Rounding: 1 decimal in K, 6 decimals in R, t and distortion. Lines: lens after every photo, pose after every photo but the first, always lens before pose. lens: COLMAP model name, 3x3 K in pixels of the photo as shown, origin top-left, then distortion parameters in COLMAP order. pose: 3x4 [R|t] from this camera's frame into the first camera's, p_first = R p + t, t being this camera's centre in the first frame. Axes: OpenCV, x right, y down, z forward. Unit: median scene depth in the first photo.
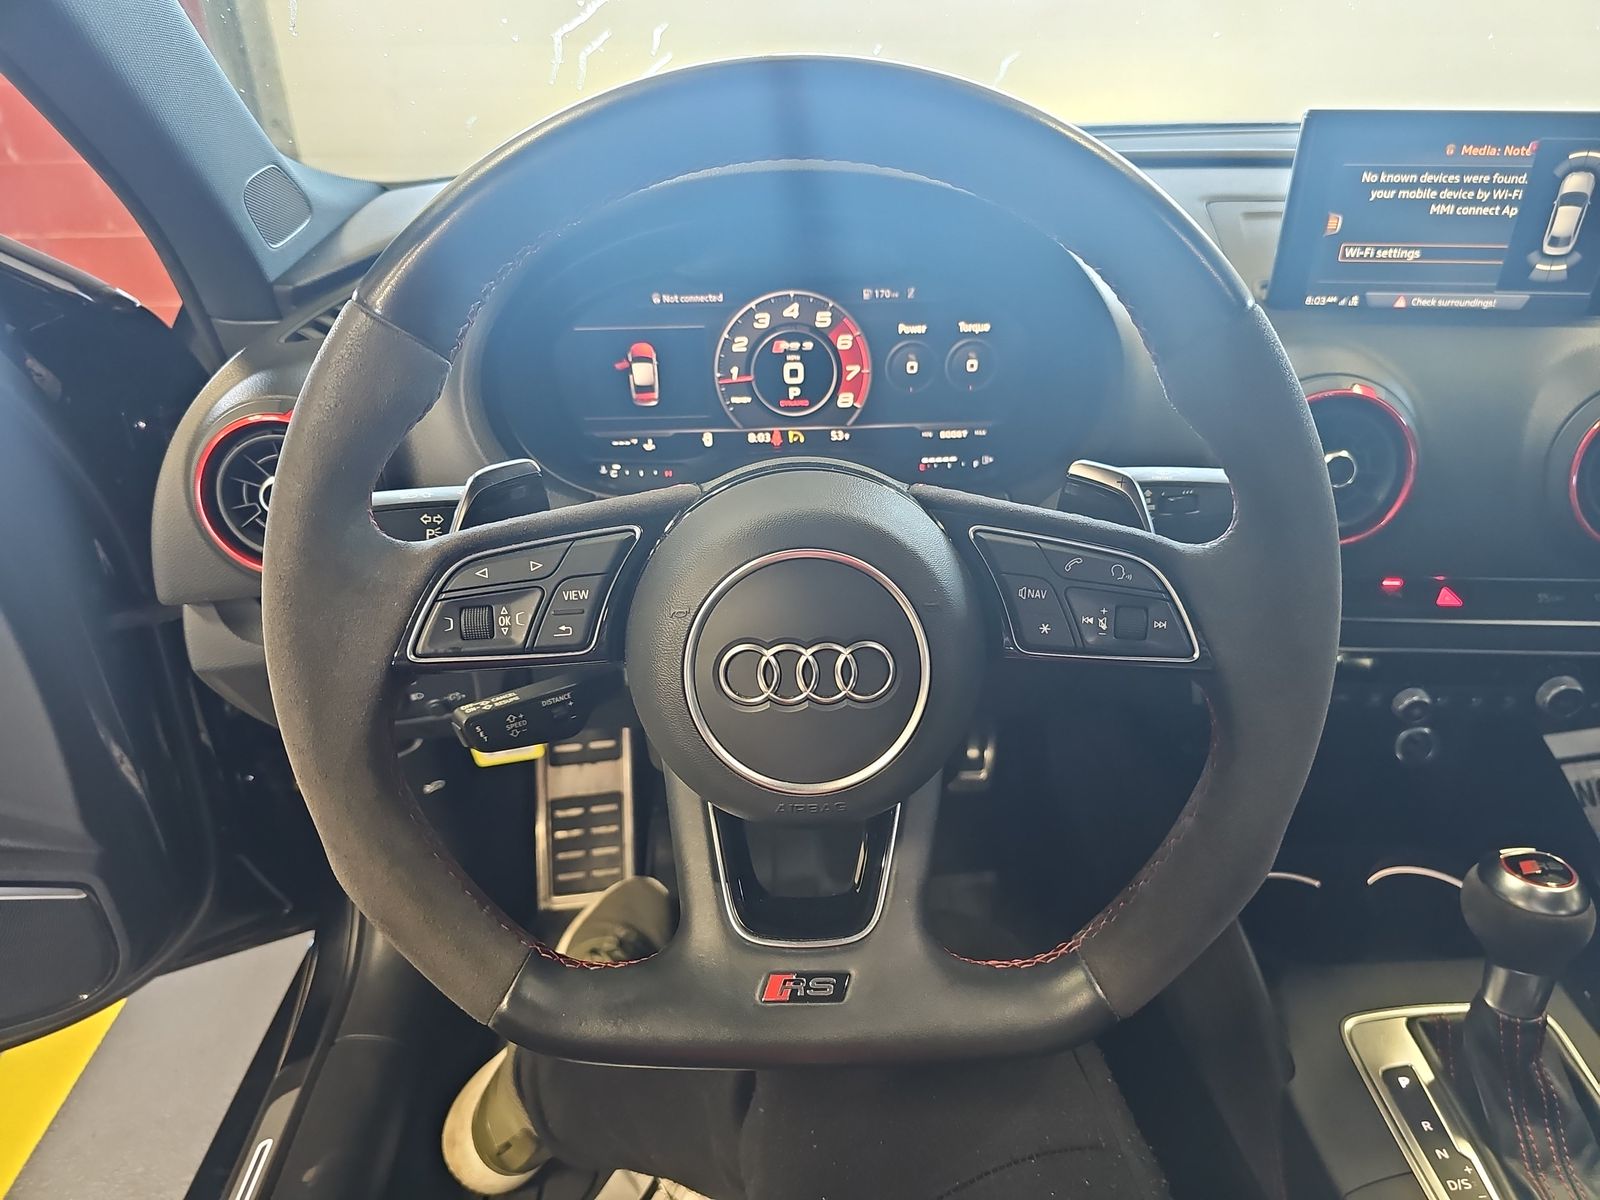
lens RADIAL K [[1094.8, 0, 800.0], [0, 1094.8, 600.0], [0, 0, 1]] dist [0.048945, -0.051375]
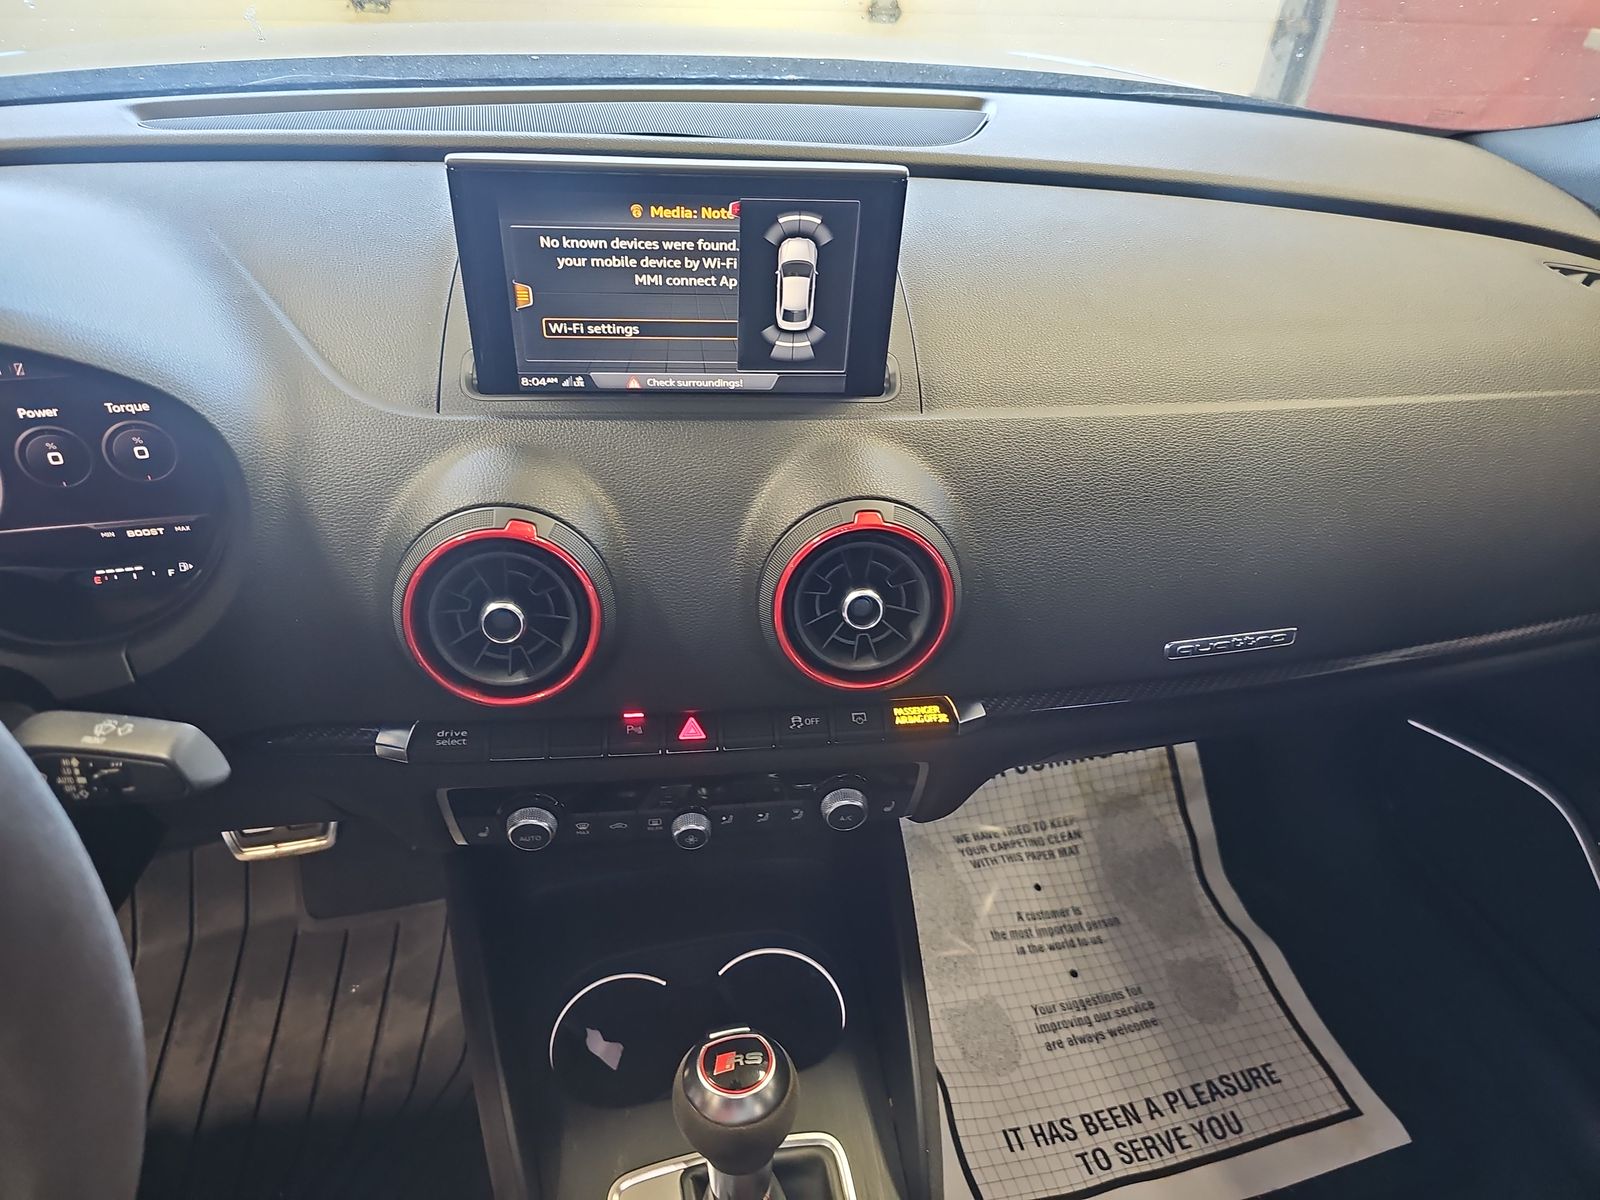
lens RADIAL K [[1094.8, 0, 800.0], [0, 1094.8, 600.0], [0, 0, 1]] dist [0.048945, -0.051375]
pose [[0.984425, -0.059682, 0.165363, 0.541591], [0.036208, 0.989276, 0.141497, -0.228753], [-0.172034, -0.133306, 0.976030, 0.148557]]
